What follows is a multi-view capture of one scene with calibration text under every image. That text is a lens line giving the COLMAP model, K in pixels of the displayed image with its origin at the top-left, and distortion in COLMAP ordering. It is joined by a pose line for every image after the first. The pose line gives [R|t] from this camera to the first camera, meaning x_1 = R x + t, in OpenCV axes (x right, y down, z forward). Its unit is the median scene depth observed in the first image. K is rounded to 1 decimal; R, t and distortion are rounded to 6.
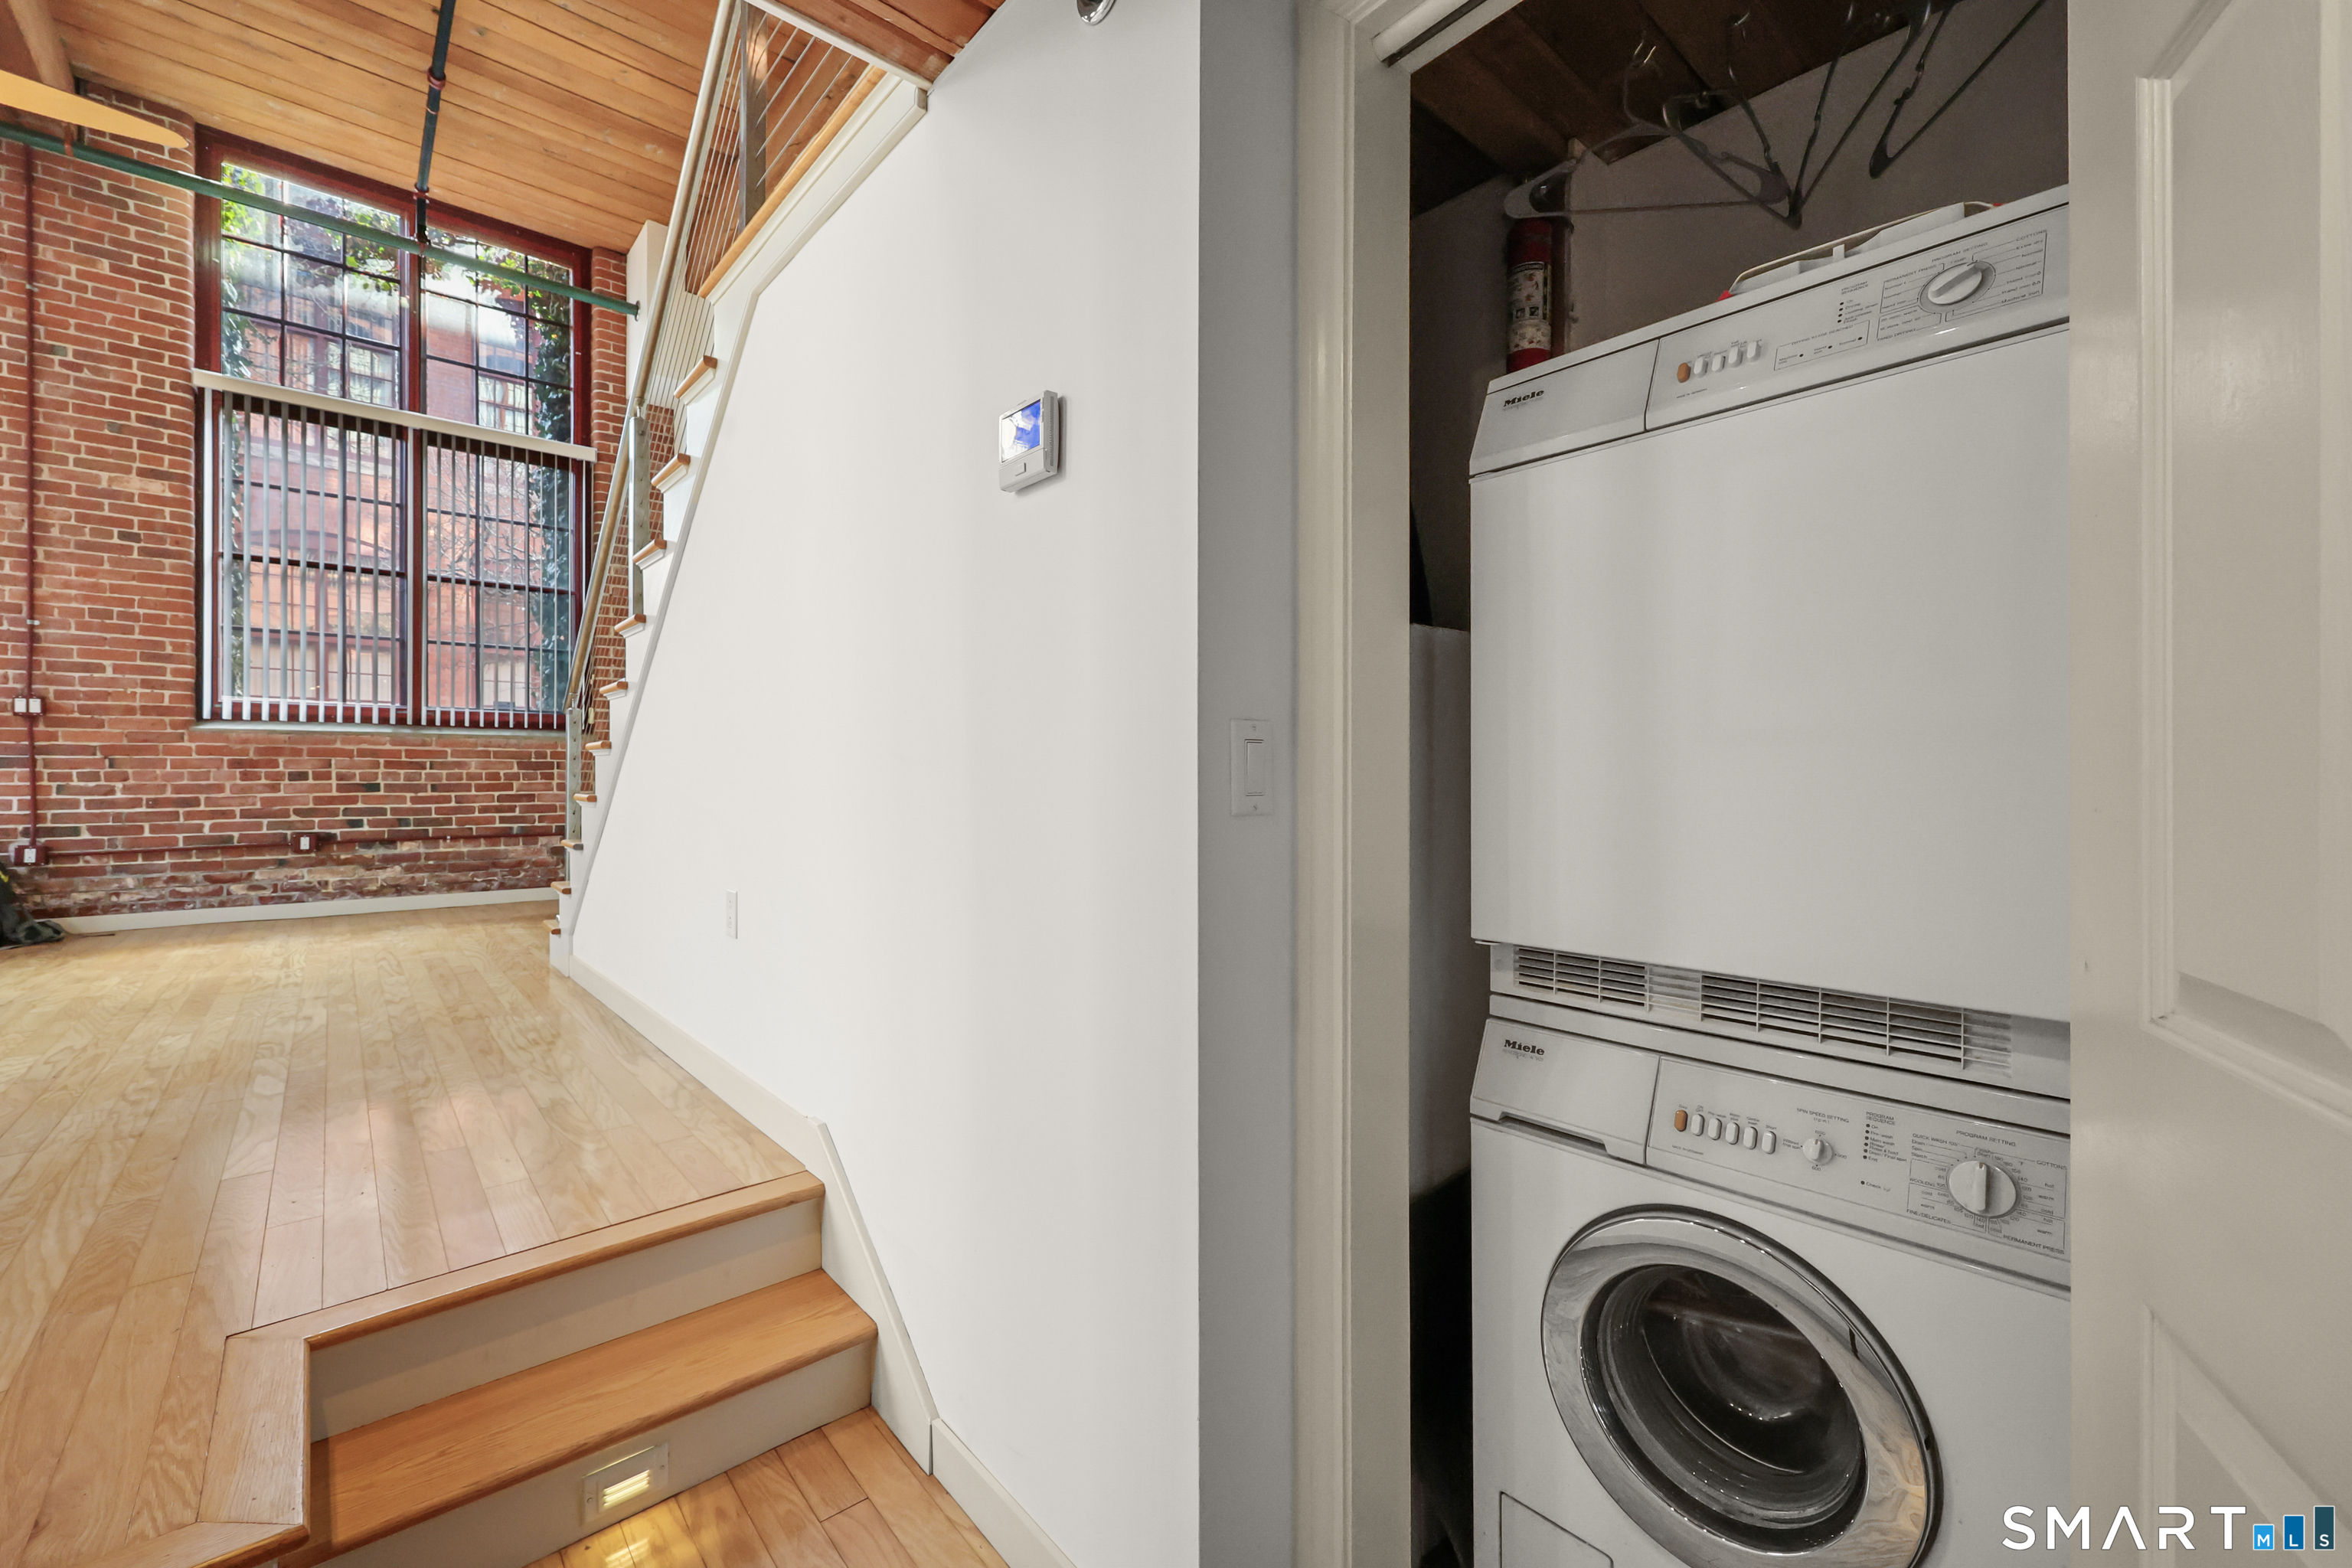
lens RADIAL K [[954.4, 0, 1181.4], [0, 954.4, 774.5], [0, 0, 1]] dist [0.000021, 0.000644]
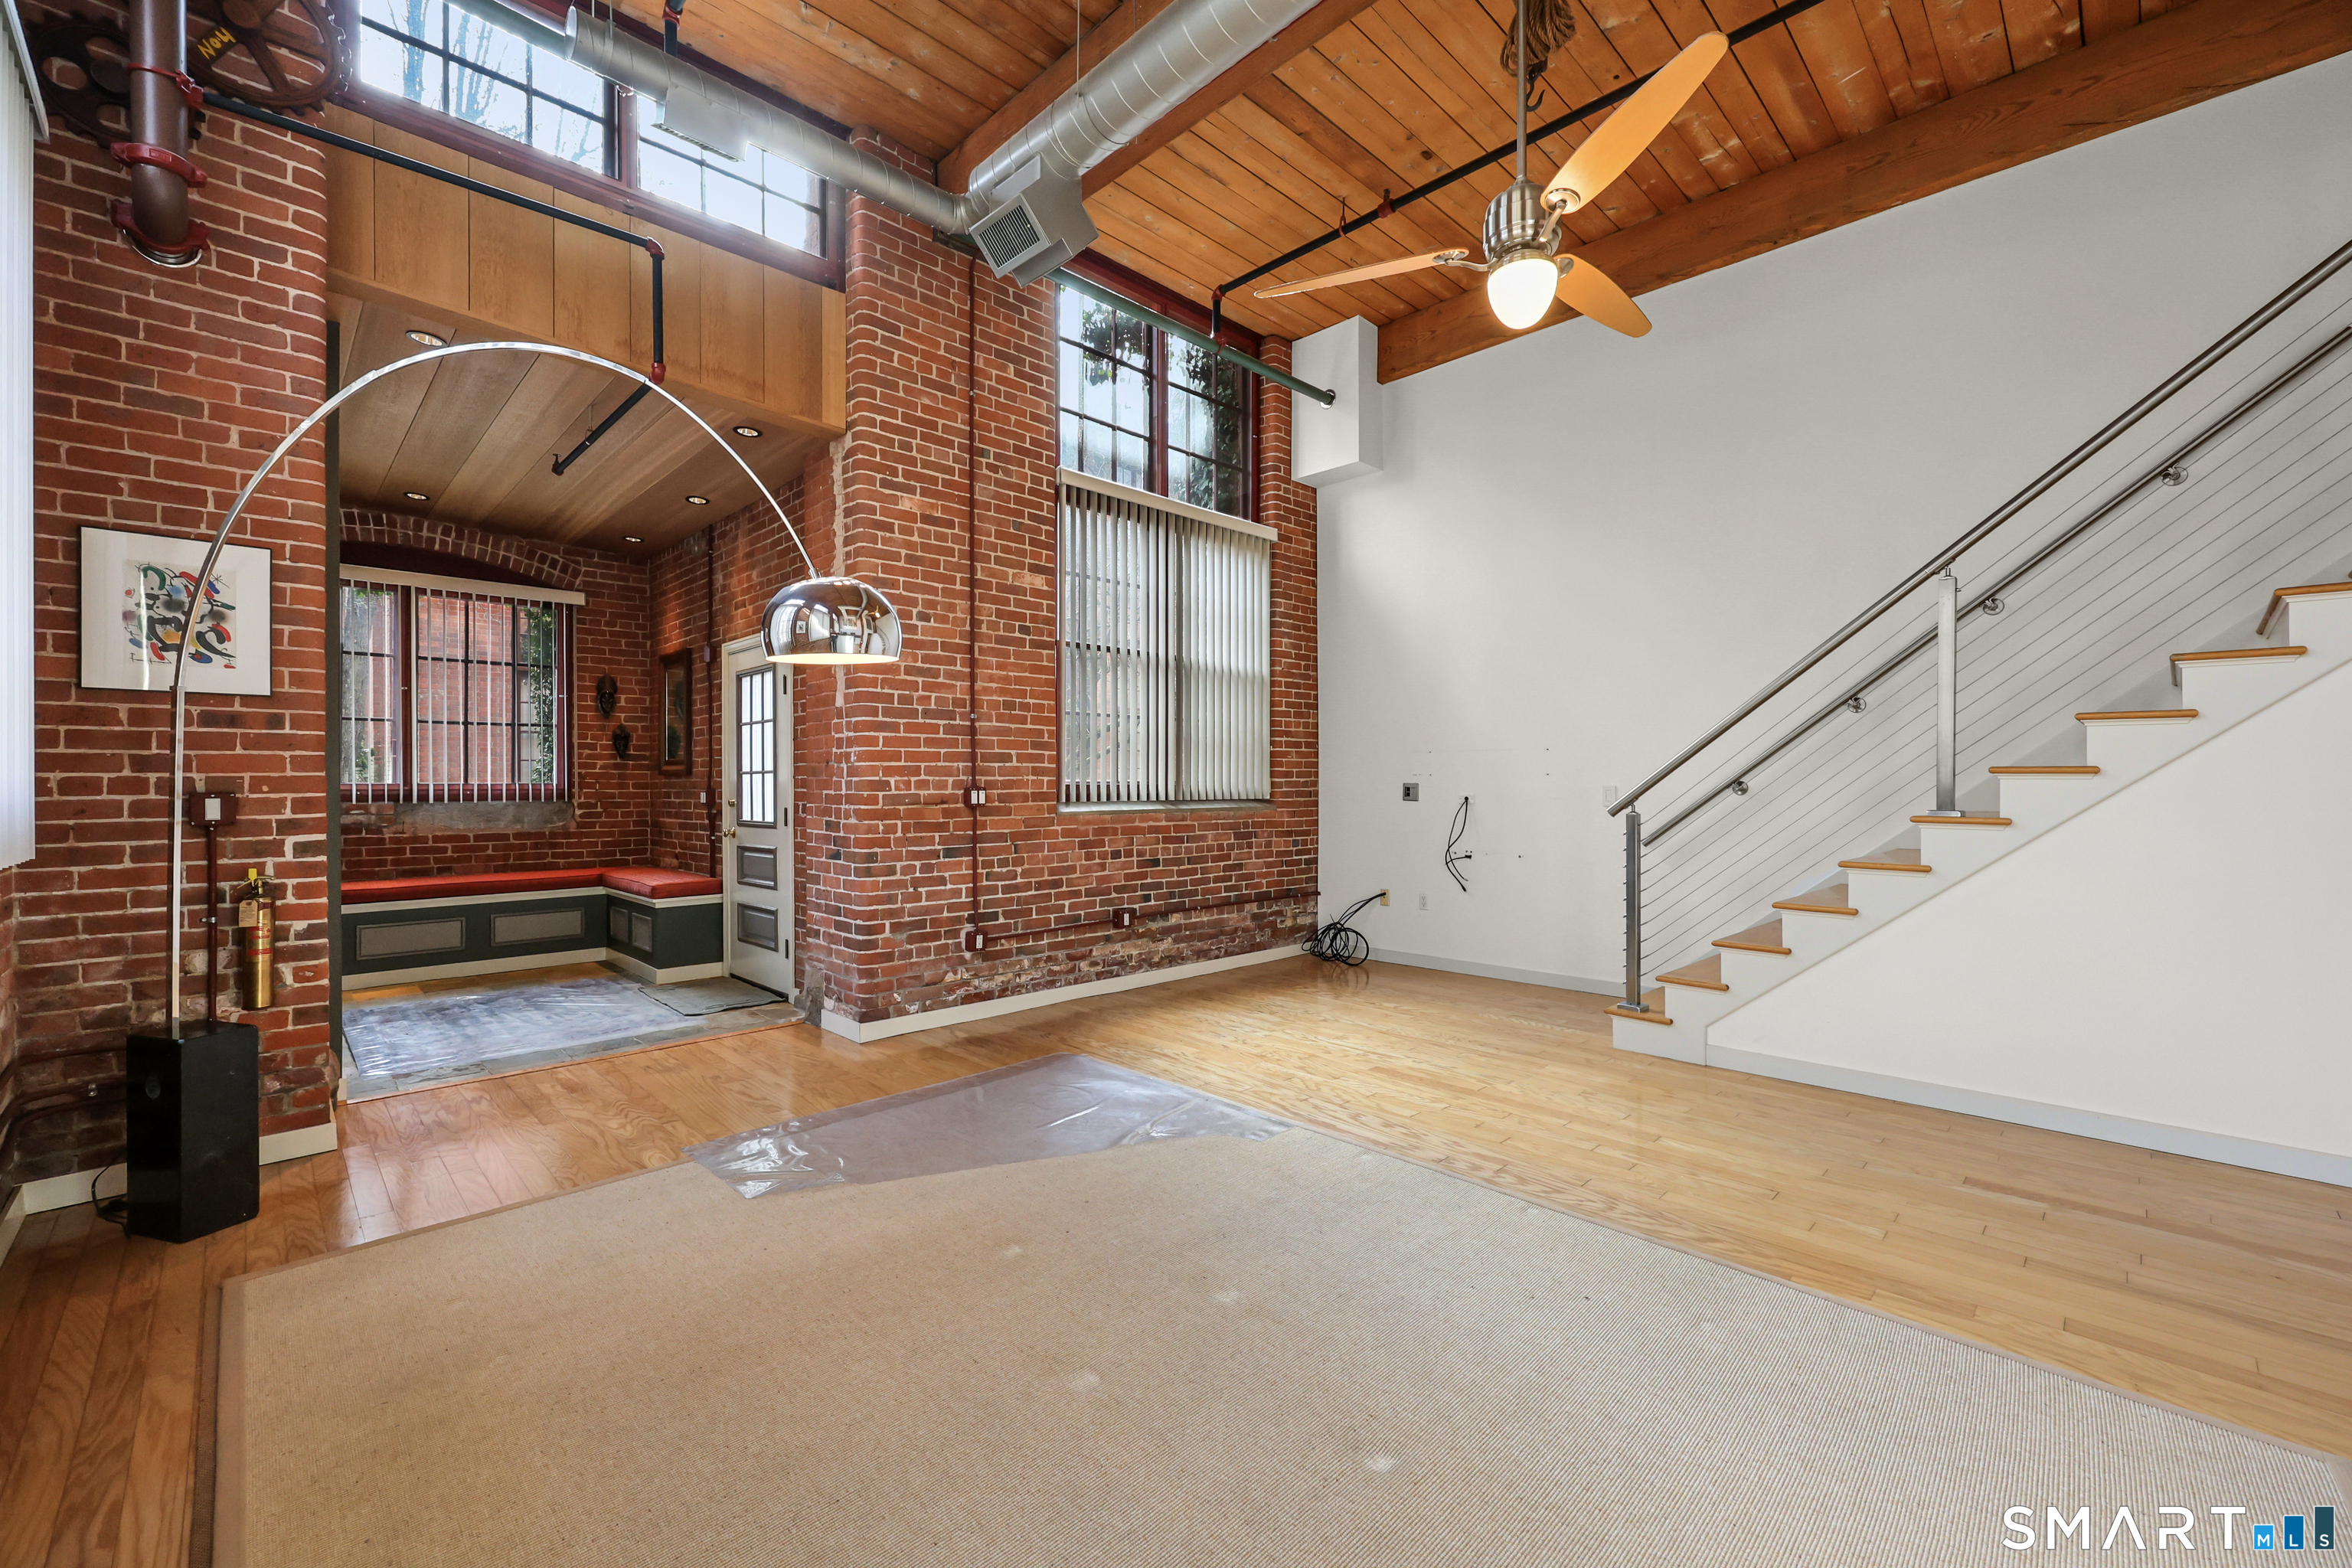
lens RADIAL K [[954.4, 0, 1184.0], [0, 954.4, 781.6], [0, 0, 1]] dist [0.000021, 0.000644]
pose [[0.998525, -0.004897, 0.054069, -0.940807], [0.005161, 0.999975, -0.004735, -0.074900], [-0.054044, 0.005007, 0.998526, -0.041478]]
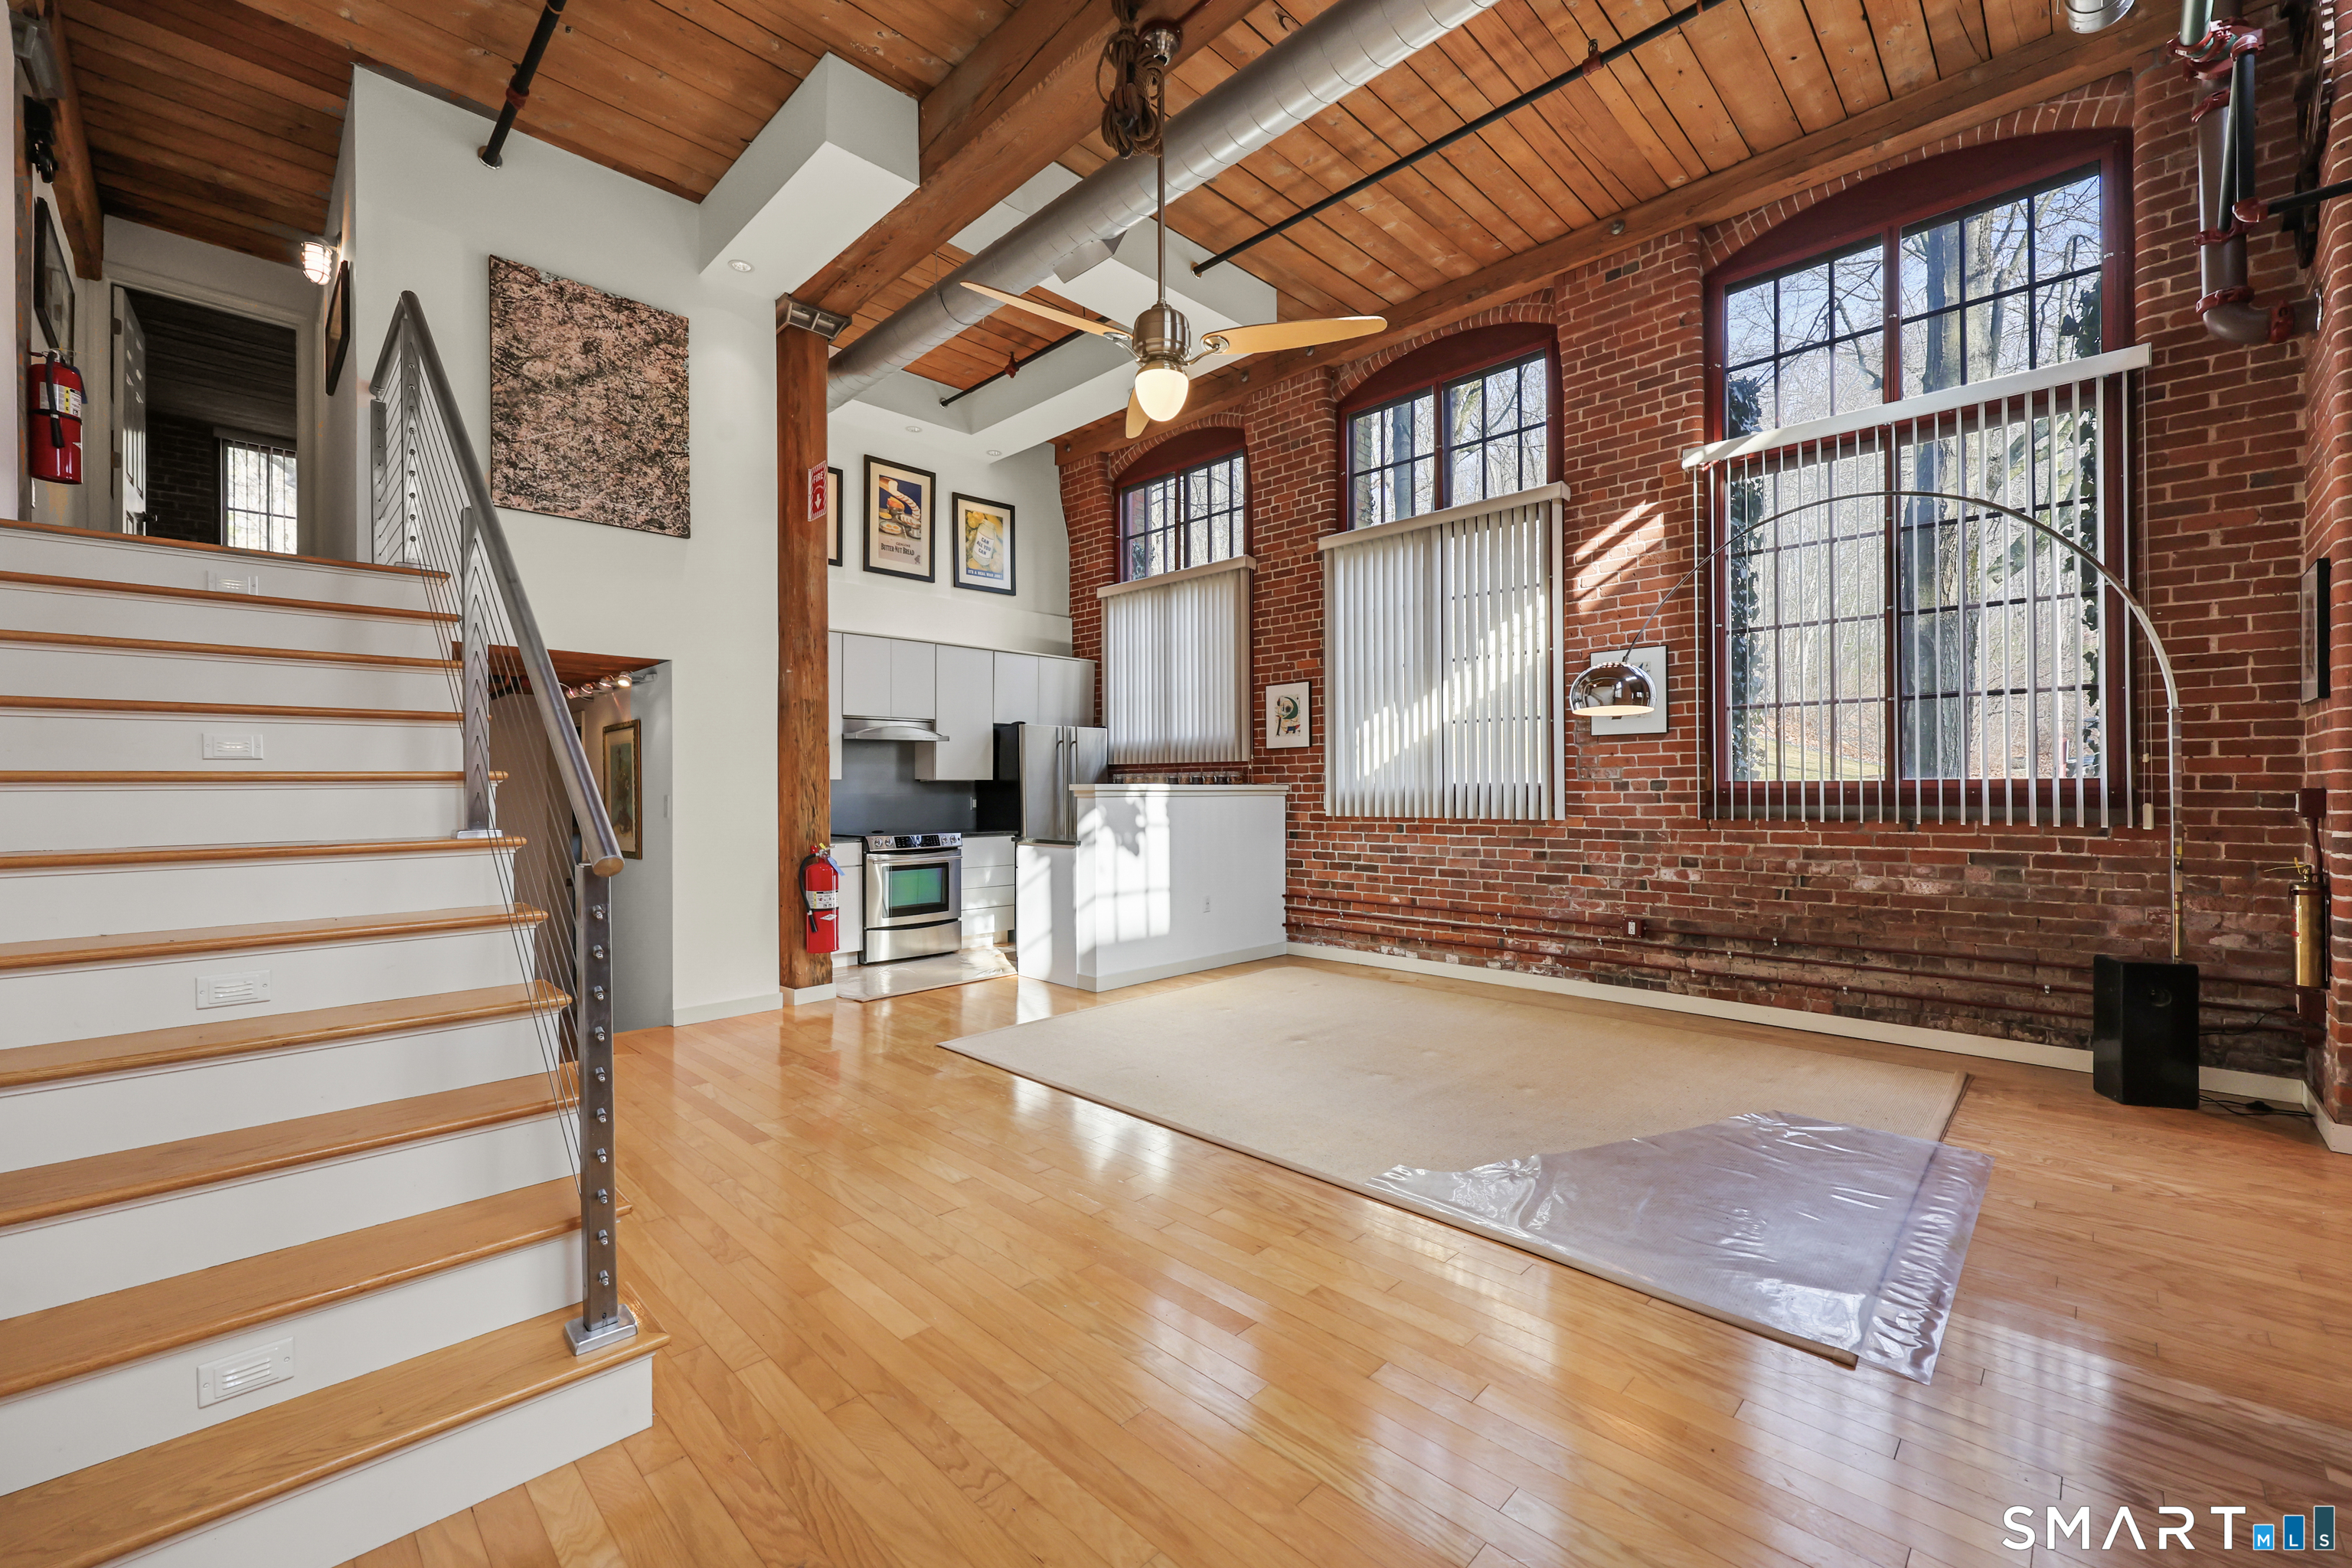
lens RADIAL K [[954.4, 0, 1174.6], [0, 954.4, 780.4], [0, 0, 1]] dist [0.000021, 0.000644]
pose [[-0.998420, 0.002942, -0.056110, -0.689220], [0.003074, 0.999993, -0.002259, -0.080308], [0.056103, -0.002428, -0.998422, 1.156903]]
